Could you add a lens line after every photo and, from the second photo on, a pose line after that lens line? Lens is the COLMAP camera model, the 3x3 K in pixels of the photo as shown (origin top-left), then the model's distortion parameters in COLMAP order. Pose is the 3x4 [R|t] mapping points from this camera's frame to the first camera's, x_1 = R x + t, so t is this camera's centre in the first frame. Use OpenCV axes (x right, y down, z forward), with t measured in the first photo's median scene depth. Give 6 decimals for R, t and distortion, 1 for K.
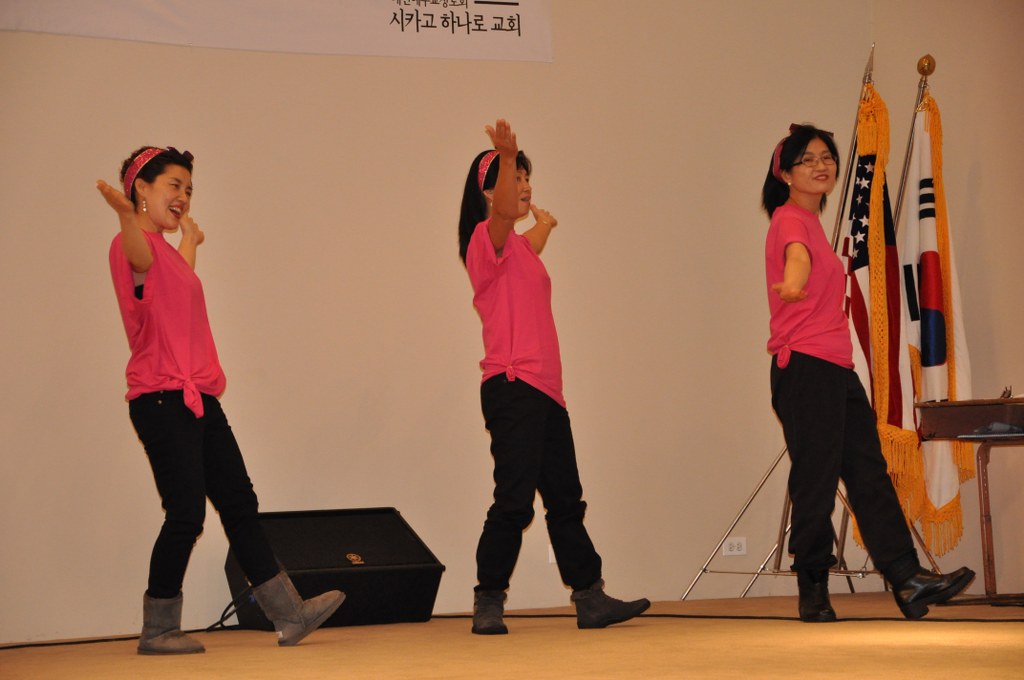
lens RADIAL K [[3572.4, 0, 511.8], [0, 3572.4, 343.3], [0, 0, 1]] dist [0.948884, 0.000000]
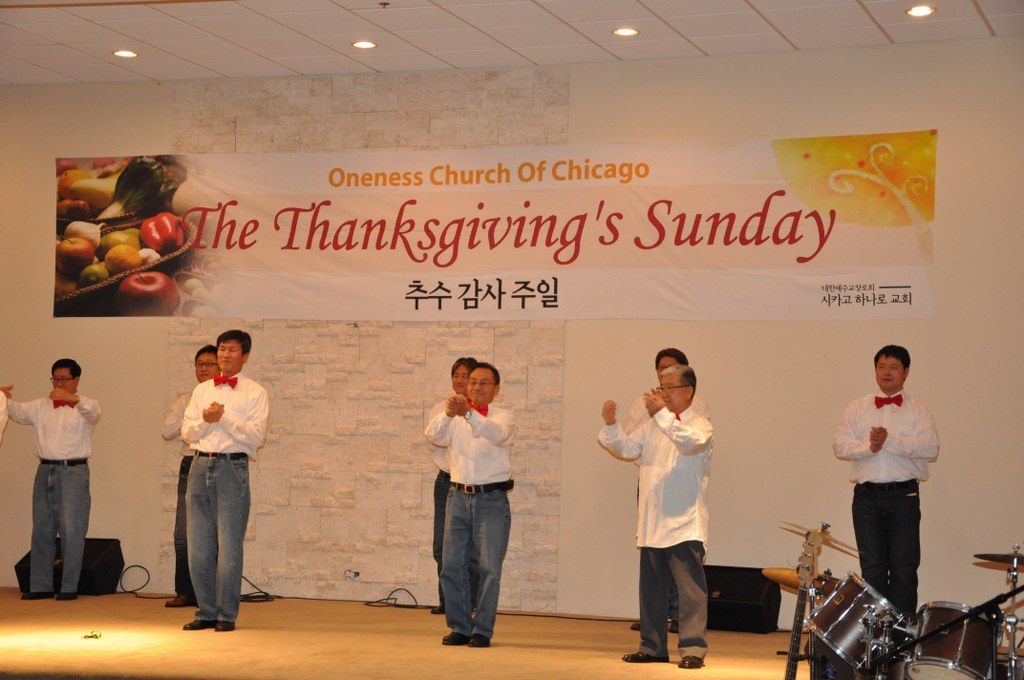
lens RADIAL K [[1966.8, 0, 496.6], [0, 1966.8, 345.6], [0, 0, 1]] dist [0.386529, 0.000000]
pose [[0.573568, -0.000591, -0.819158, 0.683605], [-0.018542, 0.999734, -0.013704, -0.049346], [0.818948, 0.023049, 0.573404, 0.286464]]
